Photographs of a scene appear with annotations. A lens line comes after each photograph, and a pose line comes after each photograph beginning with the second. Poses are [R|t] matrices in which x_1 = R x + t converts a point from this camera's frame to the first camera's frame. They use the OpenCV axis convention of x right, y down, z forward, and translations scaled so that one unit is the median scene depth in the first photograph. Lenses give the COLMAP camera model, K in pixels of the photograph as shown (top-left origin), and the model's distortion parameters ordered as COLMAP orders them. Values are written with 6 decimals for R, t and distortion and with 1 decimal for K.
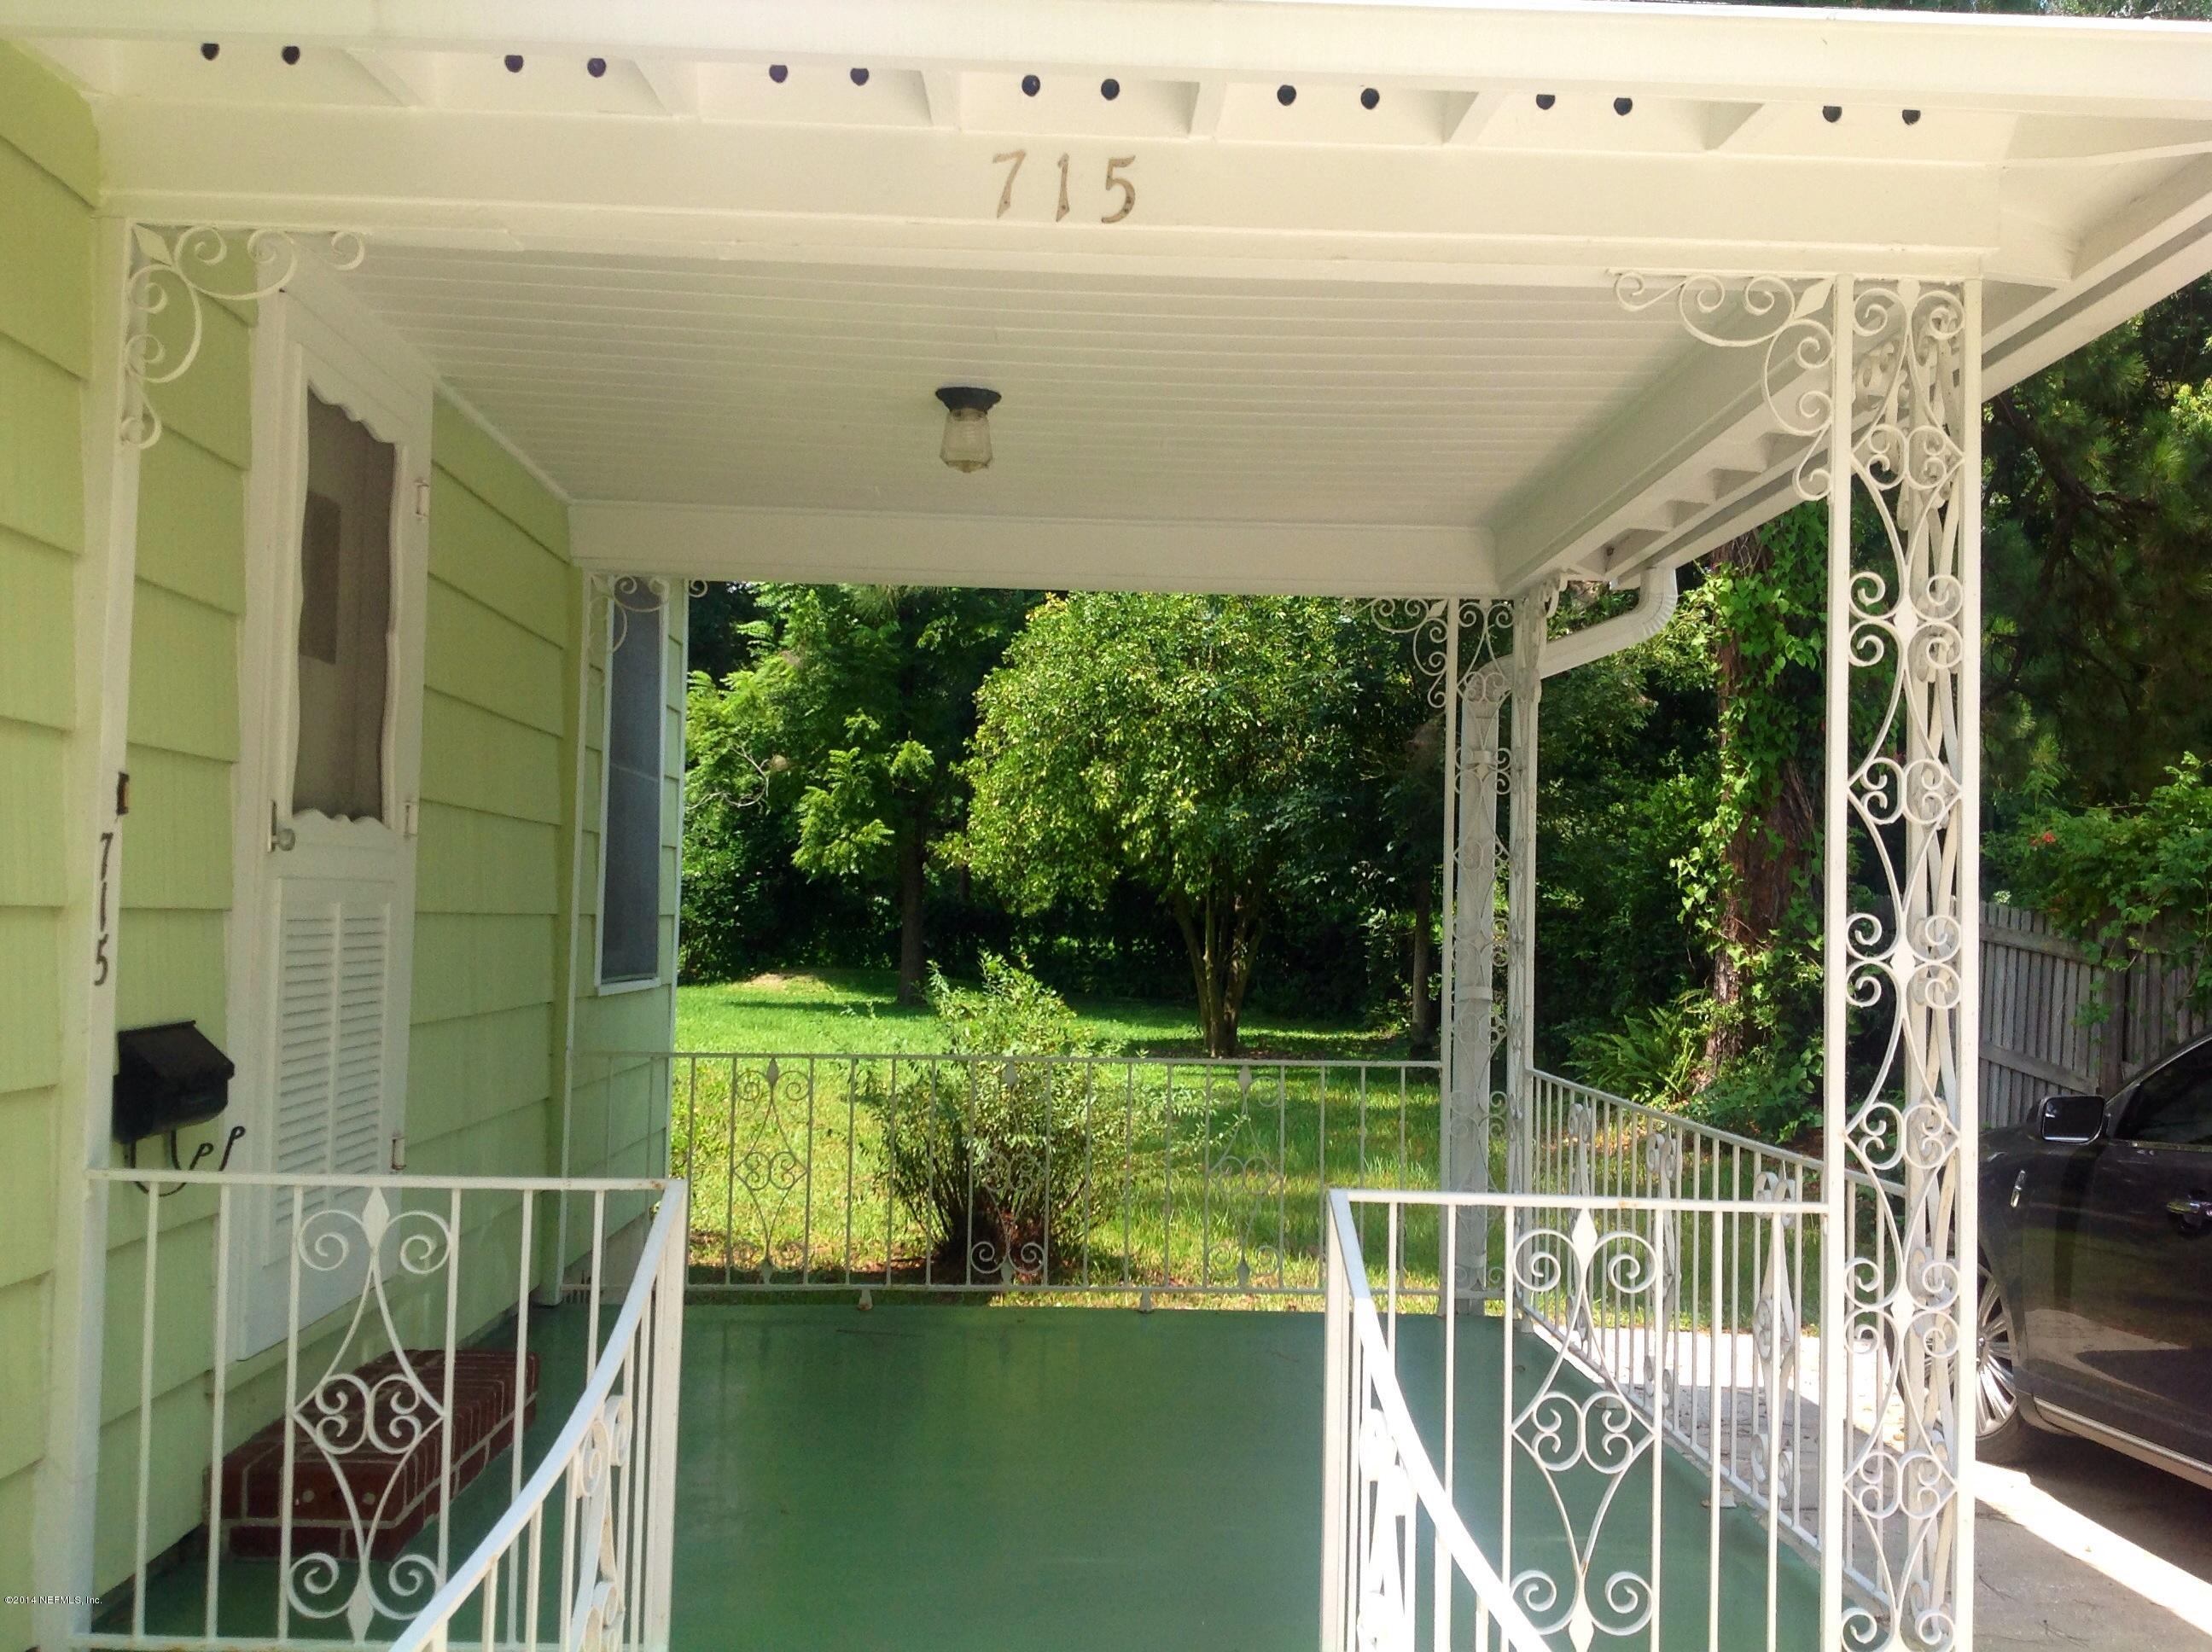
lens RADIAL K [[2088.9, 0, 1111.3], [0, 2088.9, 820.8], [0, 0, 1]] dist [0.187811, -0.422358]
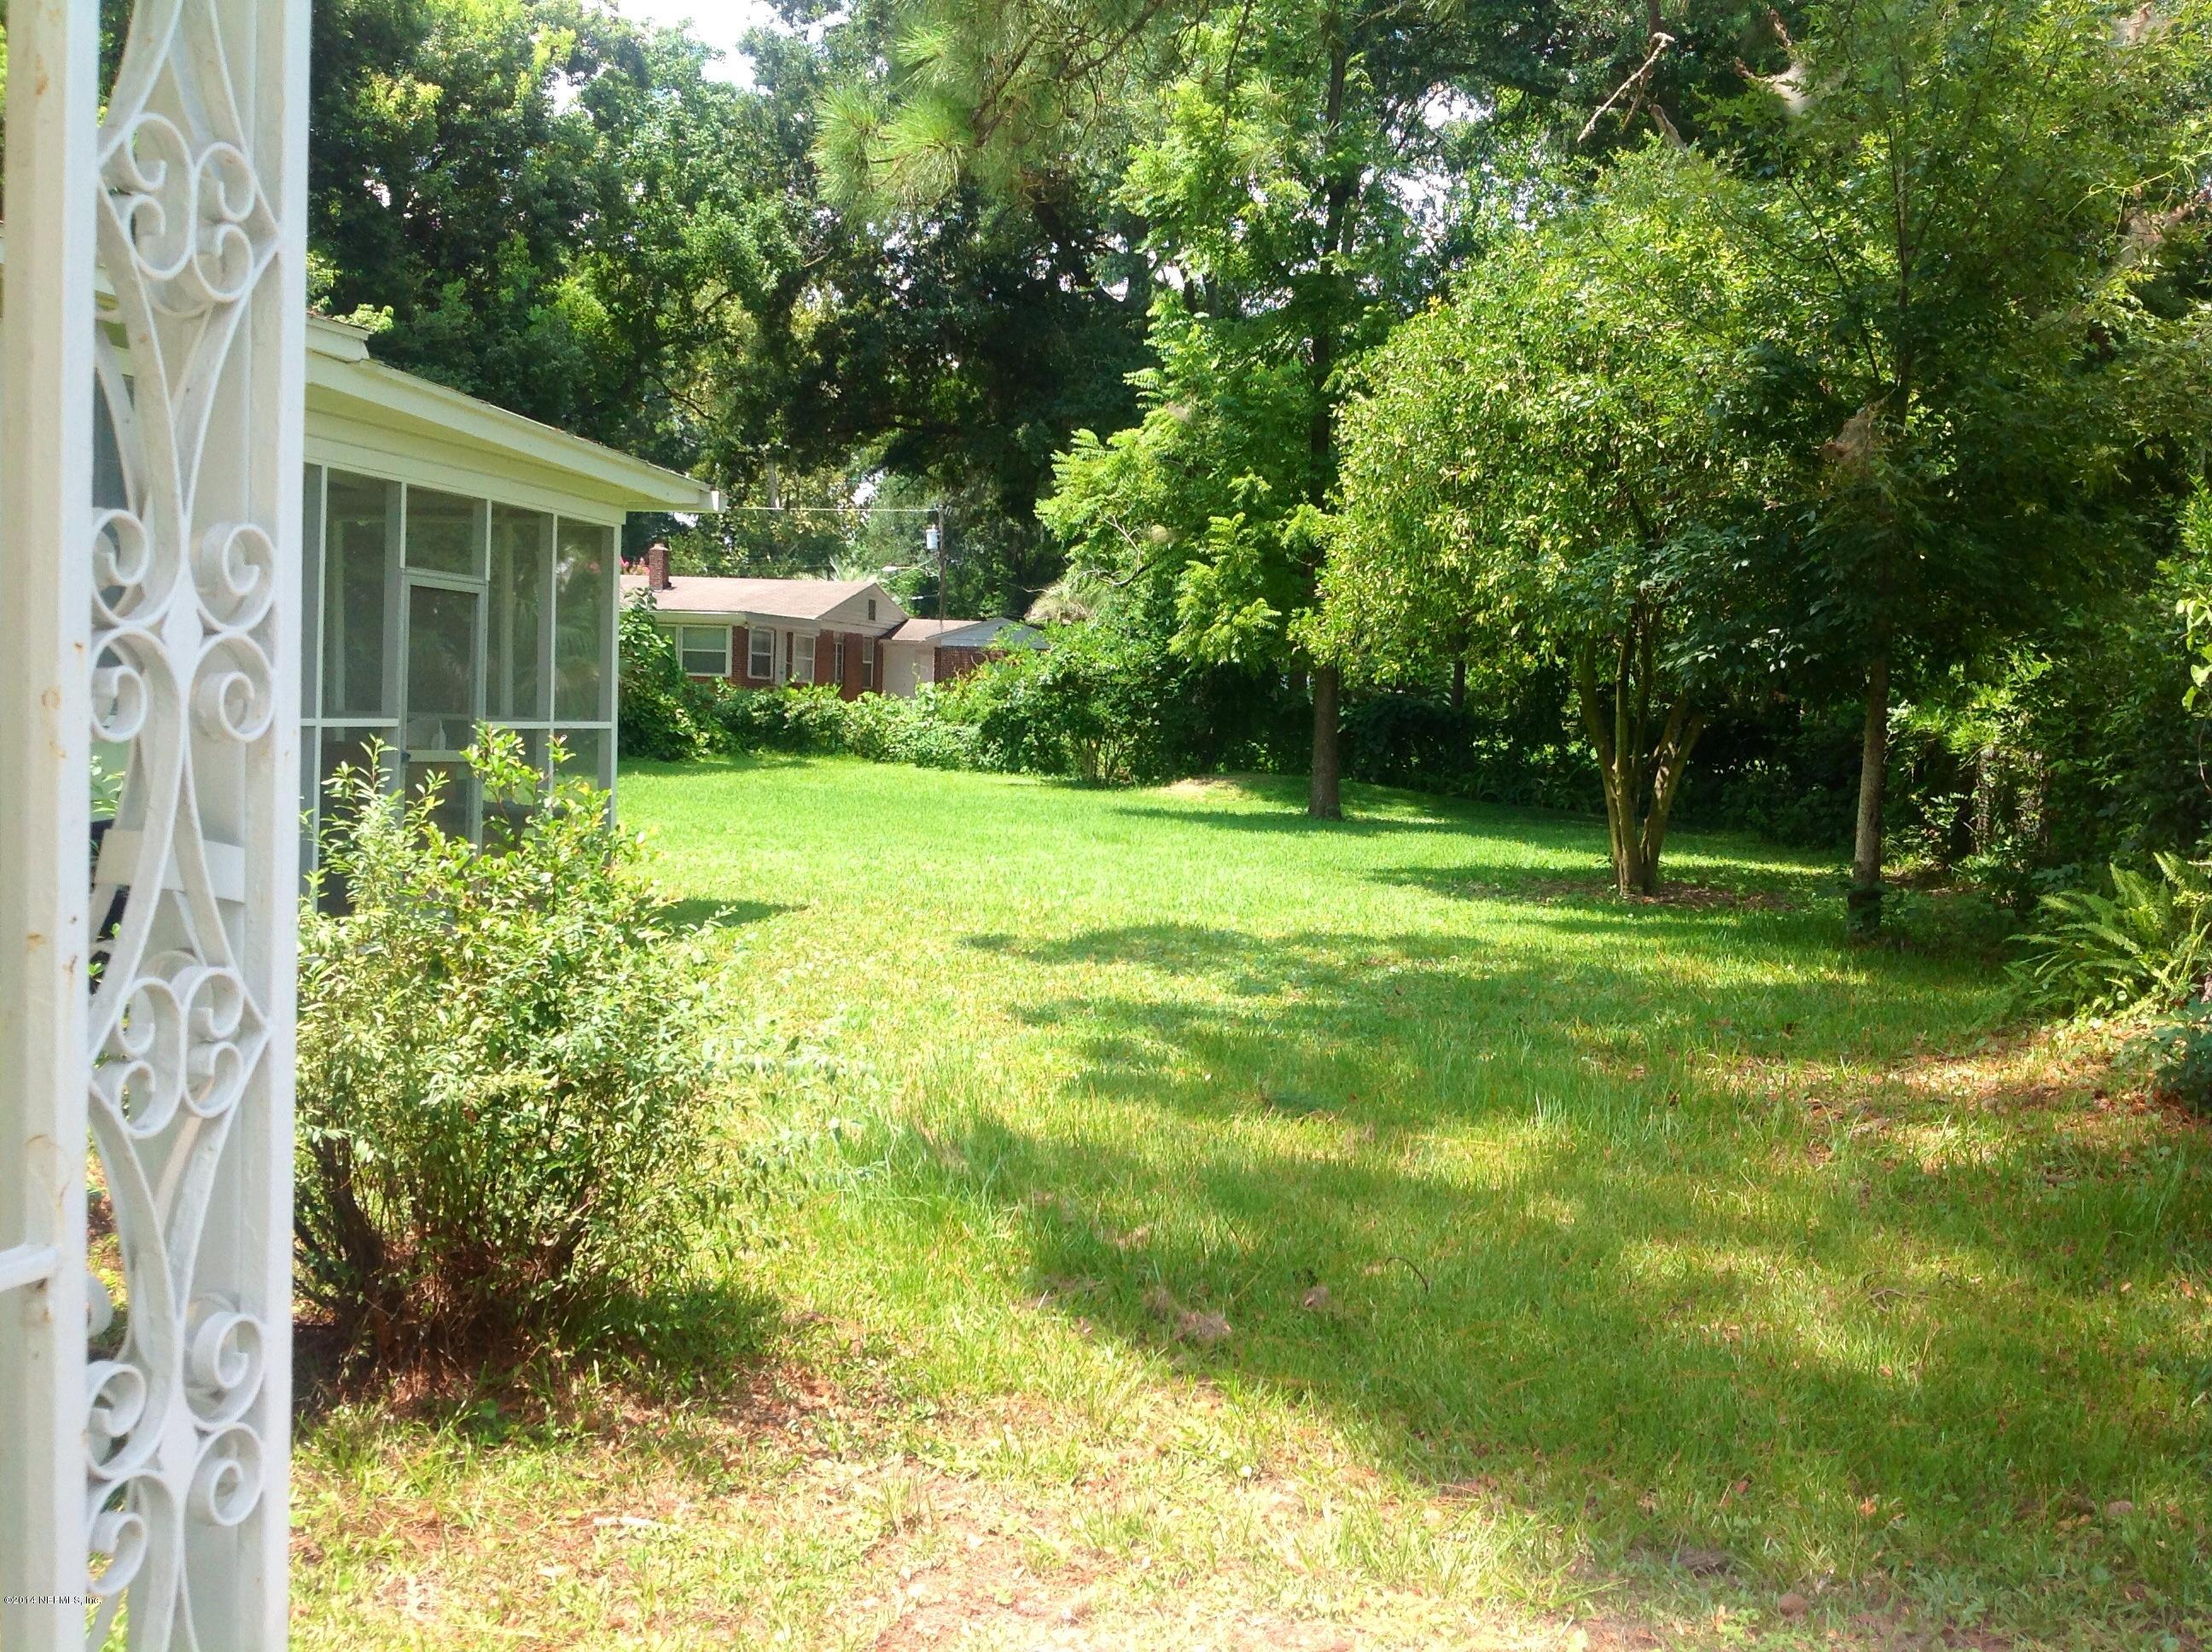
lens RADIAL K [[2087.3, 0, 1119.0], [0, 2087.3, 821.0], [0, 0, 1]] dist [0.215234, -0.516823]
pose [[0.960299, 0.026900, -0.277671, 0.207708], [-0.001663, 0.995874, 0.090727, 0.036017], [0.278966, -0.086663, 0.956382, 0.491960]]
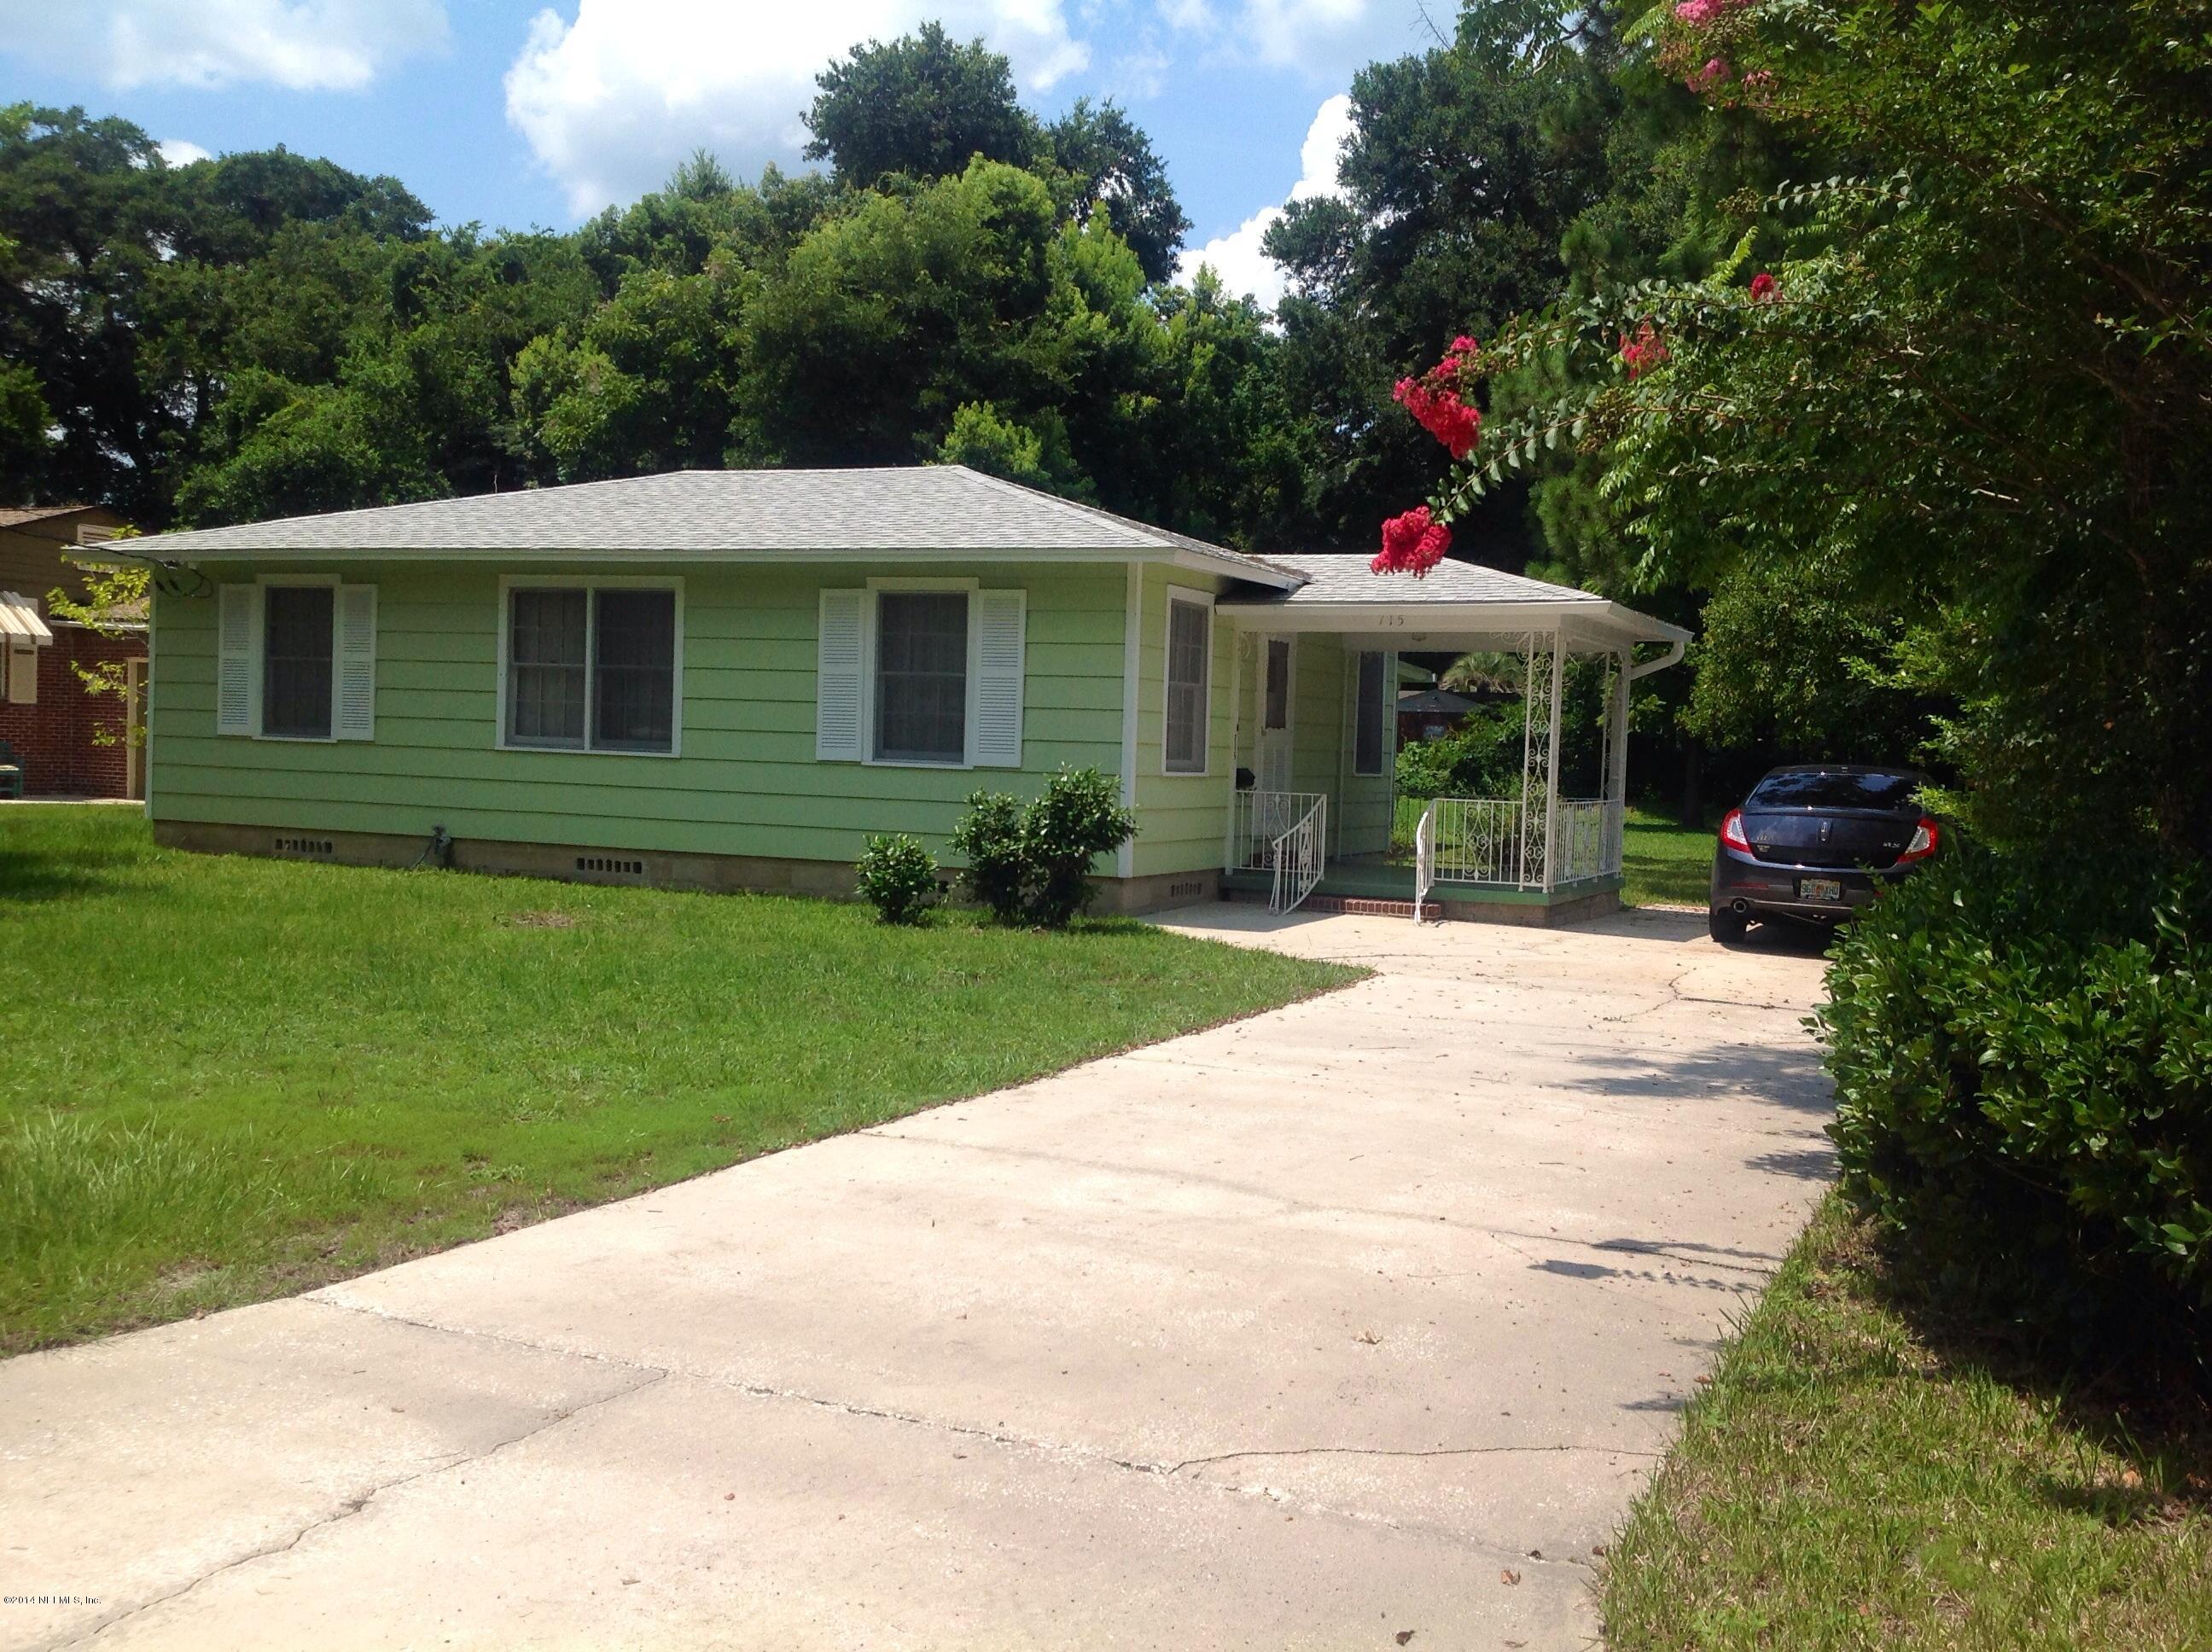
lens RADIAL K [[2087.3, 0, 1119.0], [0, 2087.3, 821.0], [0, 0, 1]] dist [0.215234, -0.516823]
pose [[0.901797, 0.024205, -0.431481, 0.536971], [0.005992, 0.997634, 0.068487, -0.044358], [0.432118, -0.064347, 0.899519, -1.343290]]
